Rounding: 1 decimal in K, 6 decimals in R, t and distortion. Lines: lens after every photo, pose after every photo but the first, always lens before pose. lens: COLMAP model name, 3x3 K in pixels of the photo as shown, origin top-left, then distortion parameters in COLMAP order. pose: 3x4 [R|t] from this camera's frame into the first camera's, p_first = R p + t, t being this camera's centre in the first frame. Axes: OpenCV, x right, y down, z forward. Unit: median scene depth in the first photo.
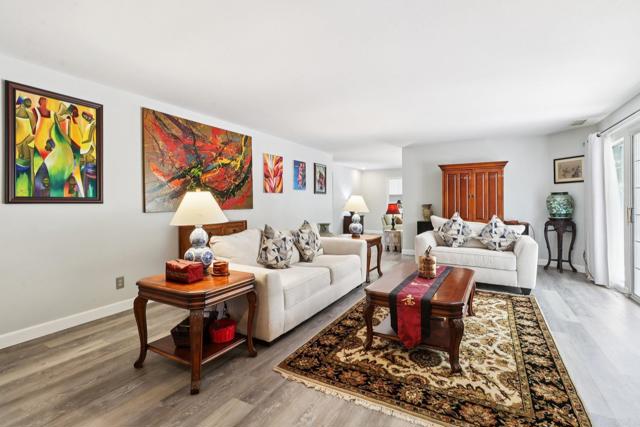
lens RADIAL K [[305.0, 0, 321.5], [0, 305.0, 204.2], [0, 0, 1]] dist [-0.000450, -0.000175]
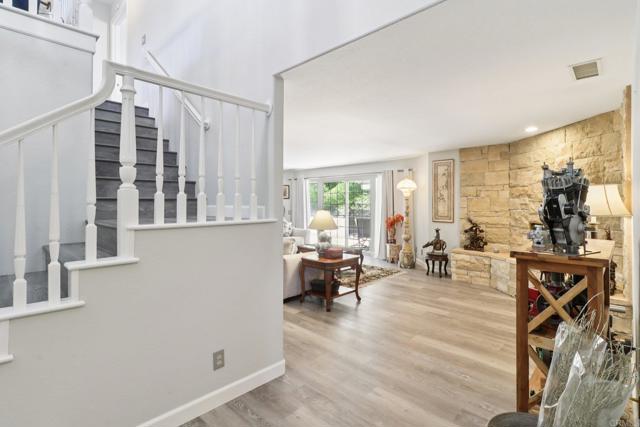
lens RADIAL K [[313.6, 0, 320.9], [0, 313.6, 205.5], [0, 0, 1]] dist [-0.000955, -0.000046]
pose [[0.272066, -0.004675, 0.962267, -1.234704], [0.004314, 0.999984, 0.003638, -0.045405], [-0.962269, 0.003161, 0.272082, 0.285368]]
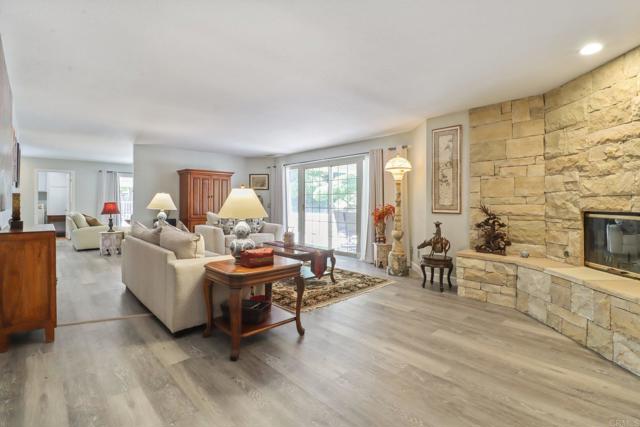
lens RADIAL K [[305.0, 0, 321.5], [0, 305.0, 204.2], [0, 0, 1]] dist [-0.000450, -0.000175]
pose [[0.309494, -0.001257, 0.950901, -0.770535], [0.003012, 0.999995, 0.000342, 0.008752], [-0.950897, 0.002759, 0.309496, 0.214859]]
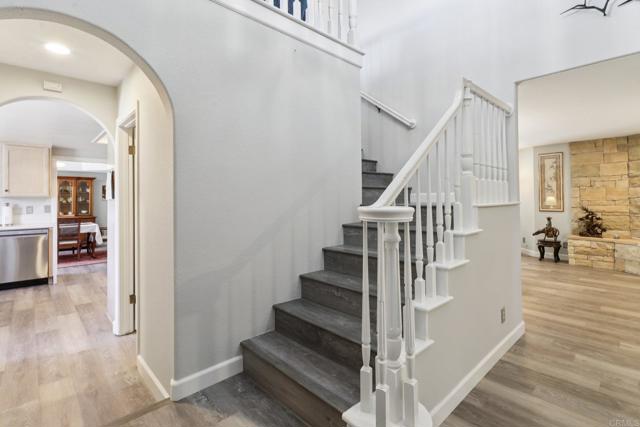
lens RADIAL K [[309.5, 0, 322.1], [0, 309.5, 200.5], [0, 0, 1]] dist [0.001263, 0.000605]
pose [[0.307608, -0.001673, 0.951512, -1.498962], [0.012612, 0.999918, -0.002319, -0.024131], [-0.951430, 0.012714, 0.307603, 0.756226]]
